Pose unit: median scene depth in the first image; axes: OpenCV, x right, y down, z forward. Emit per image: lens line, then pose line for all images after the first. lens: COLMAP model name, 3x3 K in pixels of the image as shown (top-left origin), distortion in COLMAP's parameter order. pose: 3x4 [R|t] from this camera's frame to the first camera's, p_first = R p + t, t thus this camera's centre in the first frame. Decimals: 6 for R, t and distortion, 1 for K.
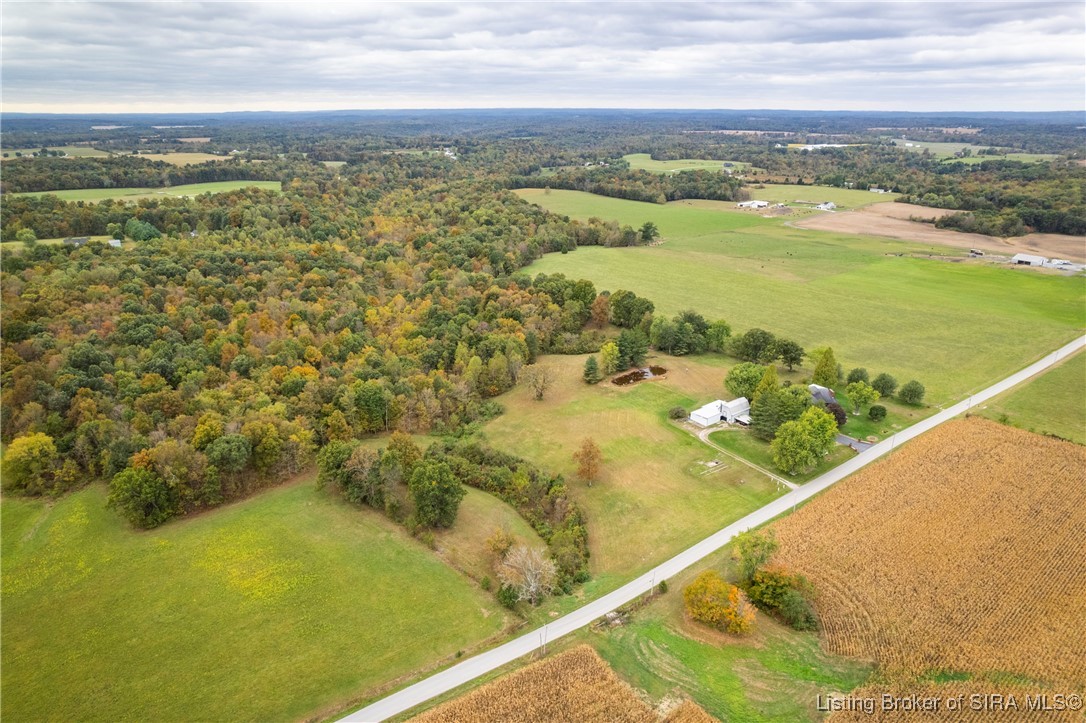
lens RADIAL K [[694.1, 0, 543.6], [0, 694.1, 368.6], [0, 0, 1]] dist [-0.078769, 0.069349]
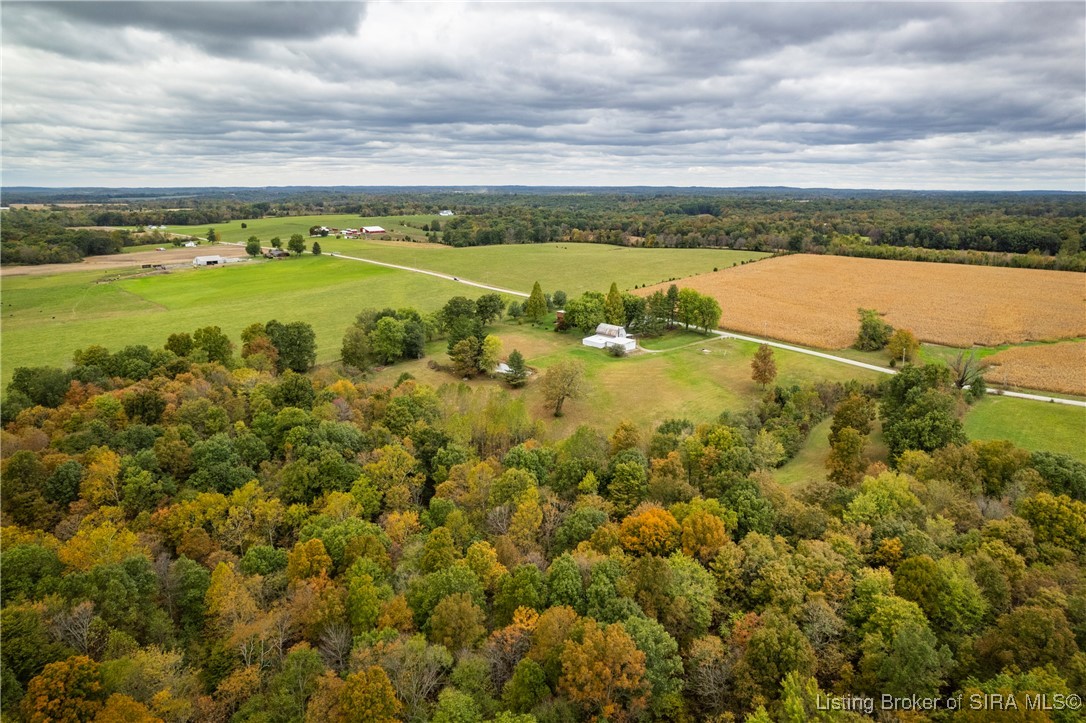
lens RADIAL K [[694.1, 0, 543.6], [0, 694.1, 368.6], [0, 0, 1]] dist [-0.078769, 0.069349]
pose [[-0.100730, -0.257434, 0.961031, -0.498082], [0.355674, 0.892794, 0.276434, -0.148373], [-0.929166, 0.369659, 0.001631, 0.723420]]
